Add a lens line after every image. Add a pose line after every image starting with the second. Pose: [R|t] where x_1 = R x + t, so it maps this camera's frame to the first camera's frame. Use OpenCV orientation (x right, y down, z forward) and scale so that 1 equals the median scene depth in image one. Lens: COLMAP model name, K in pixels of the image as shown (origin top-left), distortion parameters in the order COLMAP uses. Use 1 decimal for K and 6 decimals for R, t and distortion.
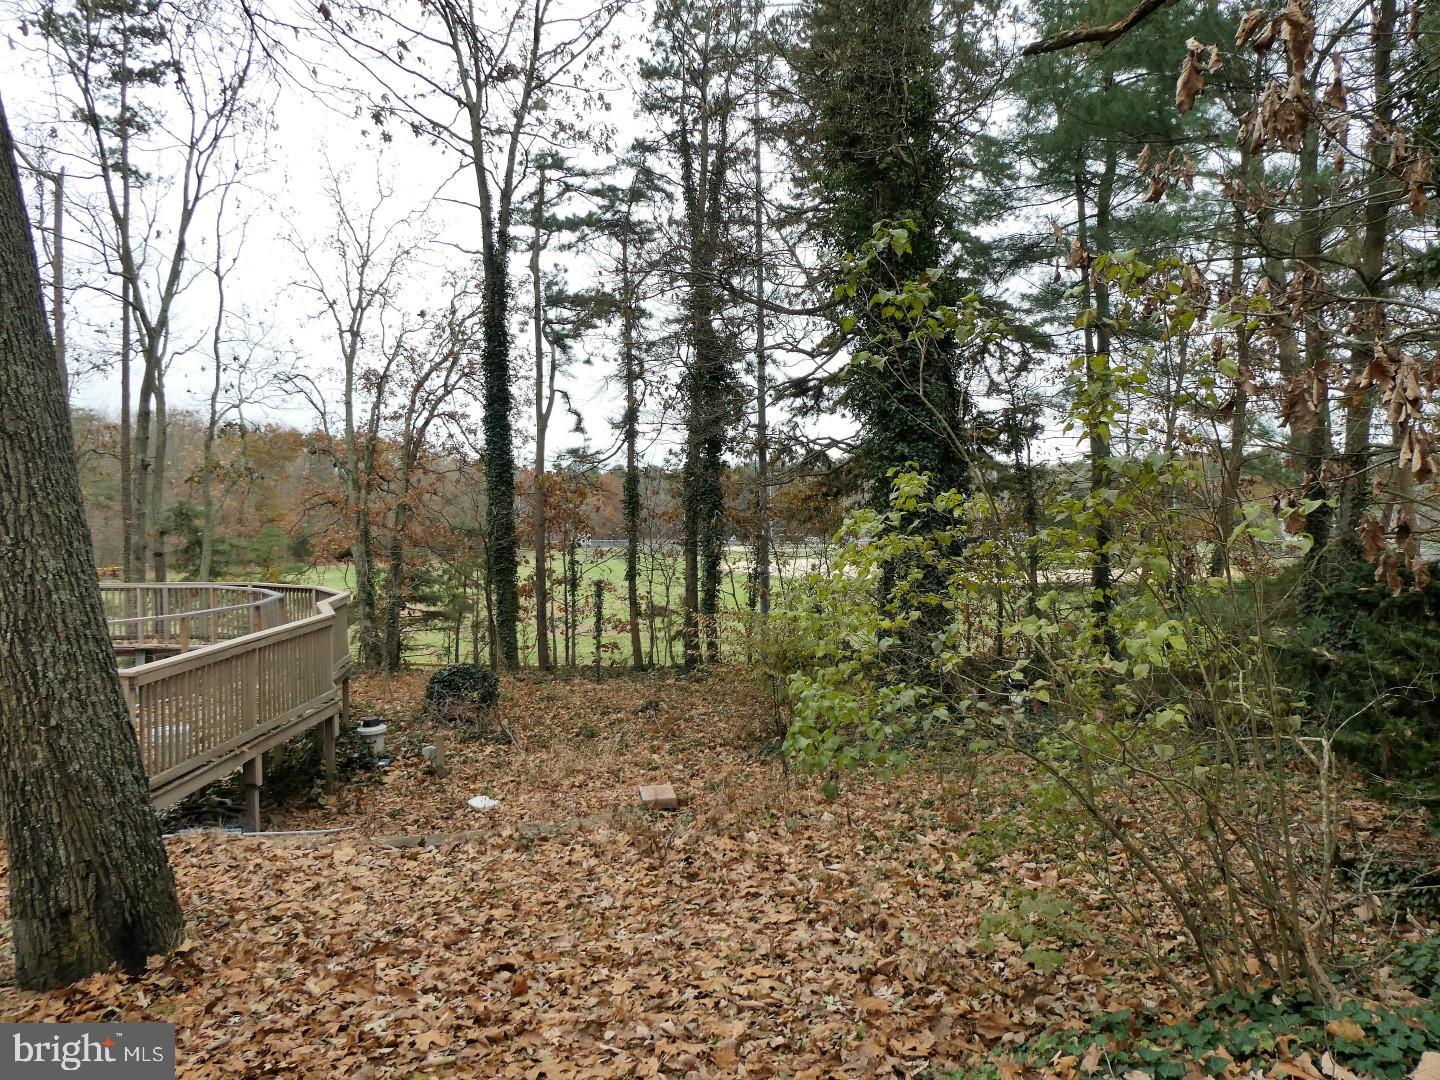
lens RADIAL K [[1023.9, 0, 720.0], [0, 1023.9, 540.0], [0, 0, 1]] dist [-0.012038, 0.013775]
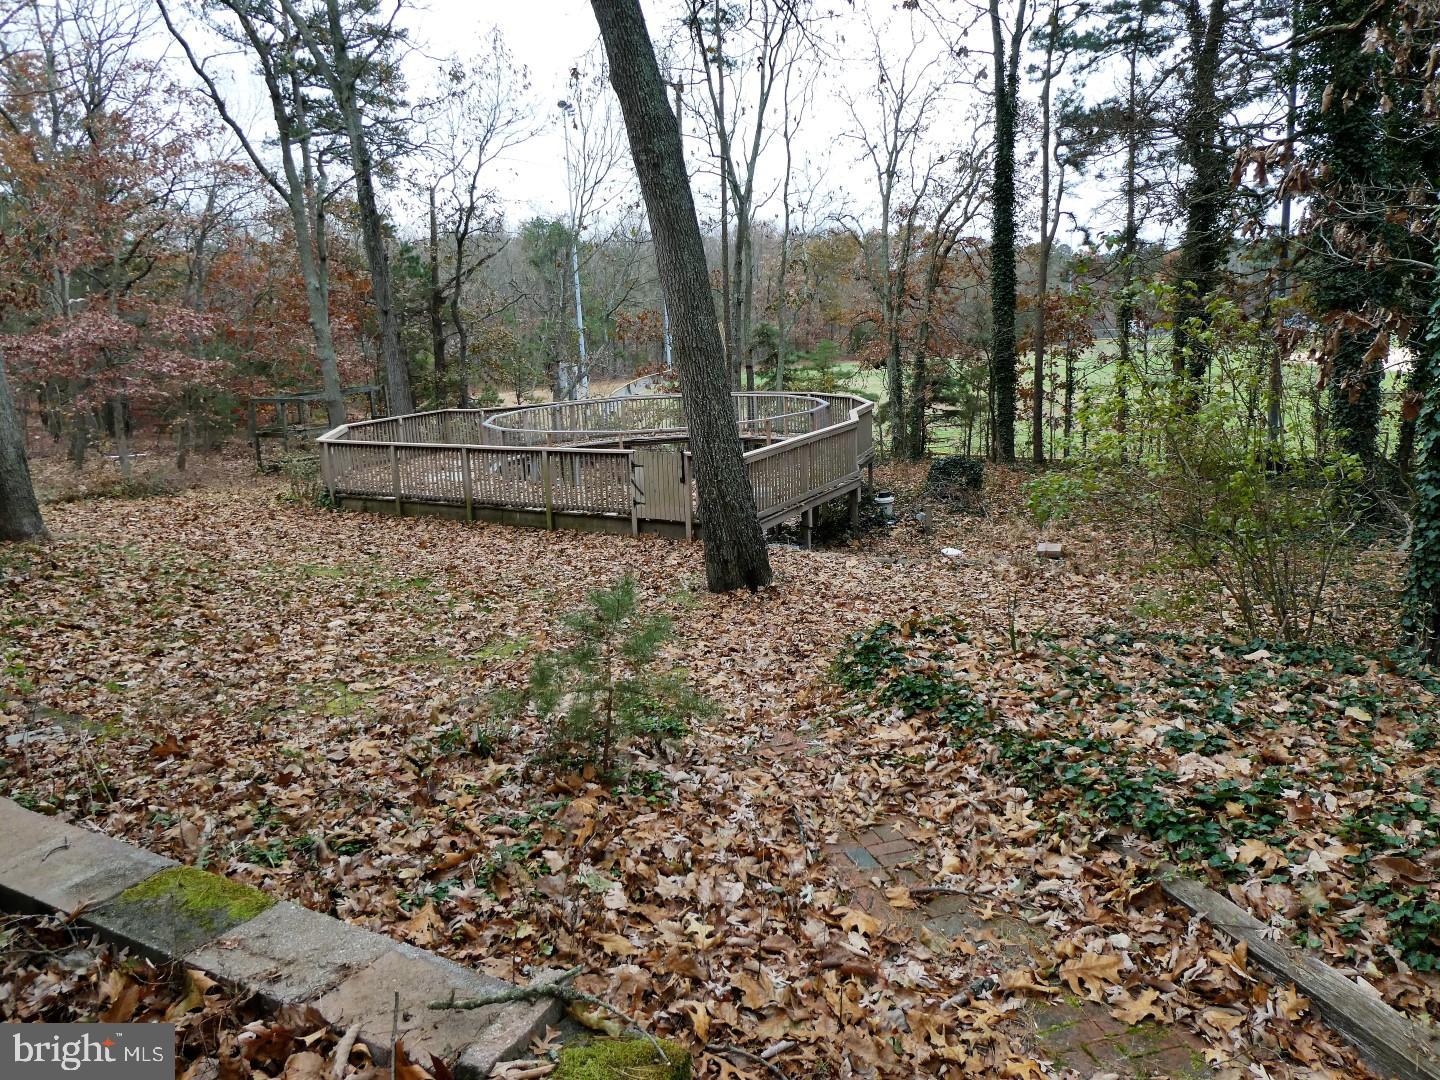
lens RADIAL K [[1023.9, 0, 720.0], [0, 1023.9, 540.0], [0, 0, 1]] dist [-0.012038, 0.013775]
pose [[0.865019, 0.077101, -0.495780, 0.096974], [0.025967, 0.979919, 0.197698, -0.027415], [0.501067, -0.183886, 0.845646, -0.189206]]
